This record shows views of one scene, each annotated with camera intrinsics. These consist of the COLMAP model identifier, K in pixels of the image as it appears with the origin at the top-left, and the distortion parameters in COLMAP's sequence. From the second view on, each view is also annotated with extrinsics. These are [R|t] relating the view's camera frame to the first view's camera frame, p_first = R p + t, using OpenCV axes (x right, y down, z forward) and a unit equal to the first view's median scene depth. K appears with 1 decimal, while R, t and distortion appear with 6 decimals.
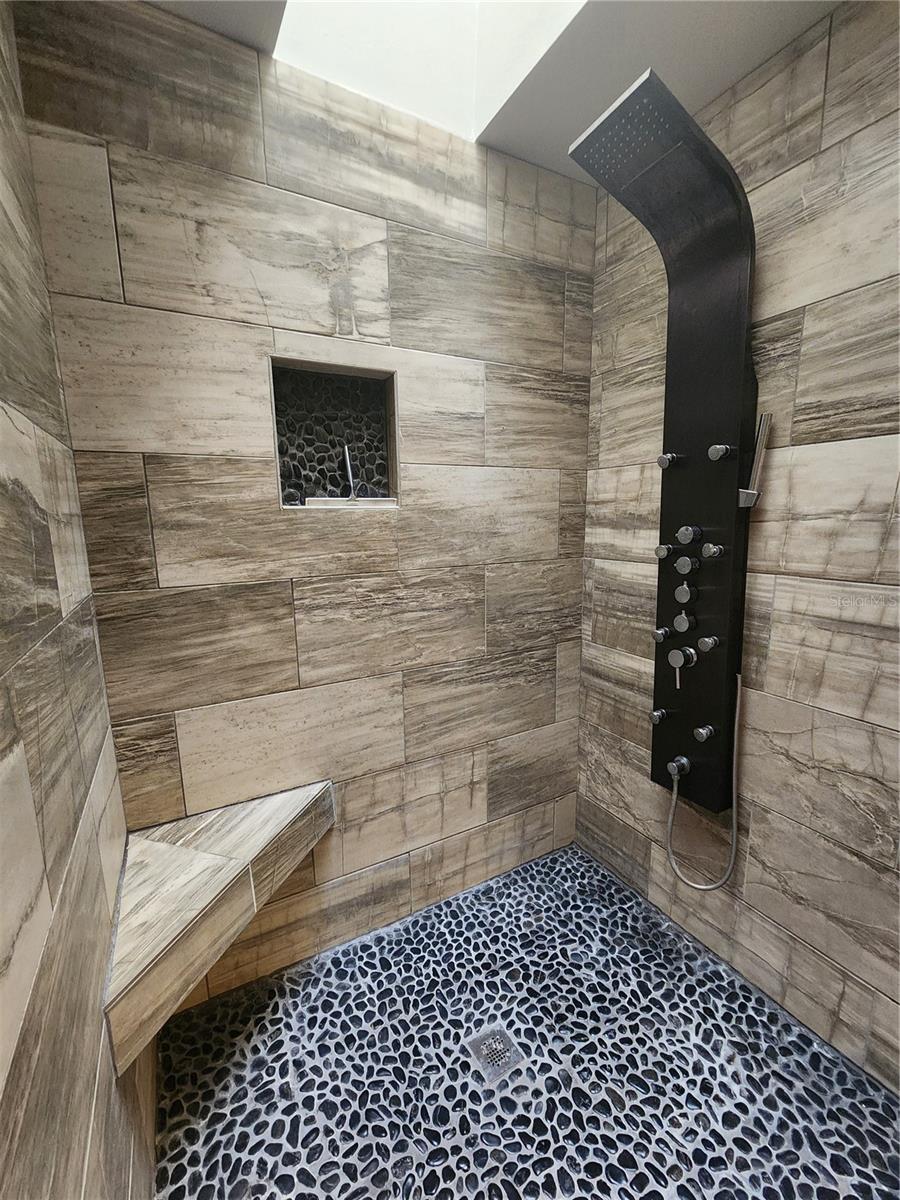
lens RADIAL K [[494.8, 0, 447.2], [0, 494.8, 605.7], [0, 0, 1]] dist [0.003988, -0.001470]
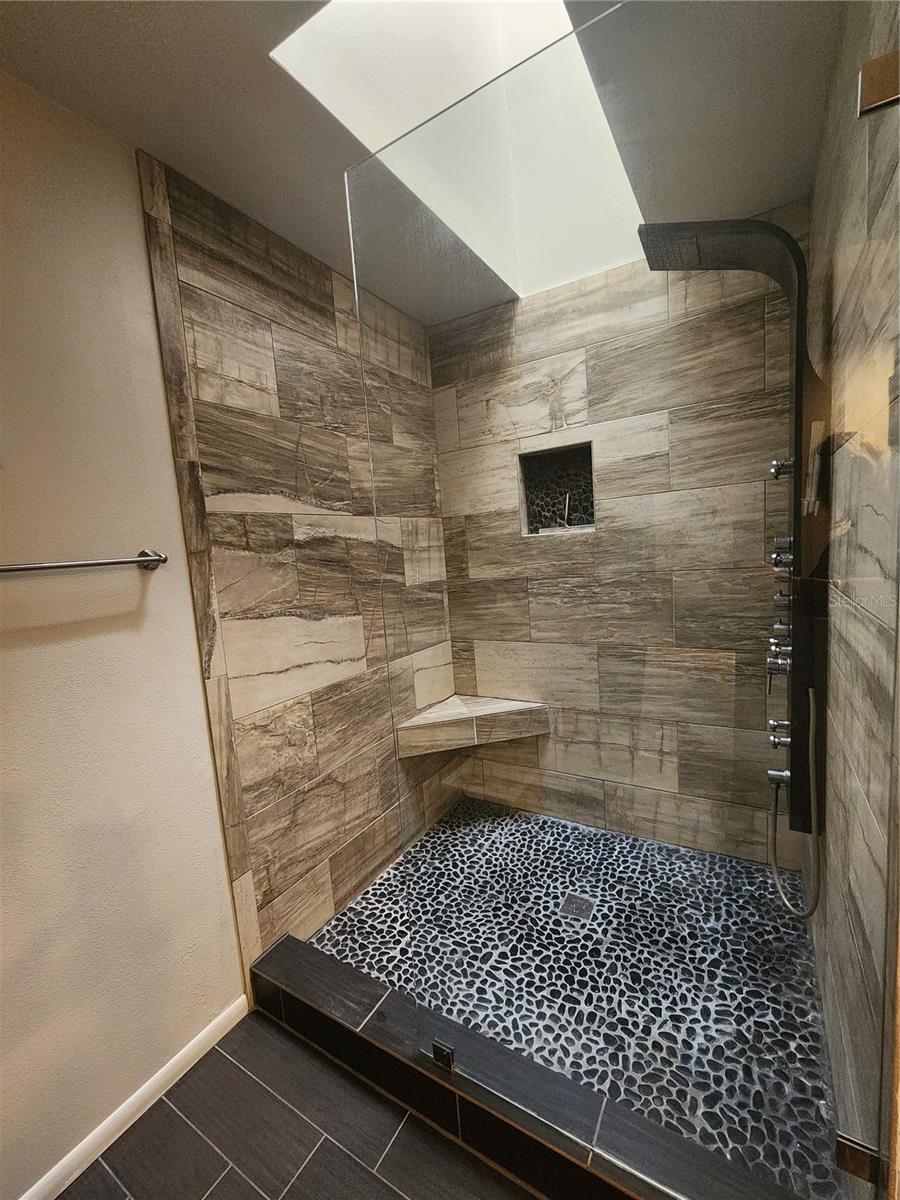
lens RADIAL K [[494.8, 0, 458.2], [0, 494.8, 606.5], [0, 0, 1]] dist [0.003988, -0.001470]
pose [[0.508206, 0.077988, -0.857697, 1.041057], [-0.088126, 0.995373, 0.038290, 0.003968], [0.856715, 0.056126, 0.512728, -0.084992]]
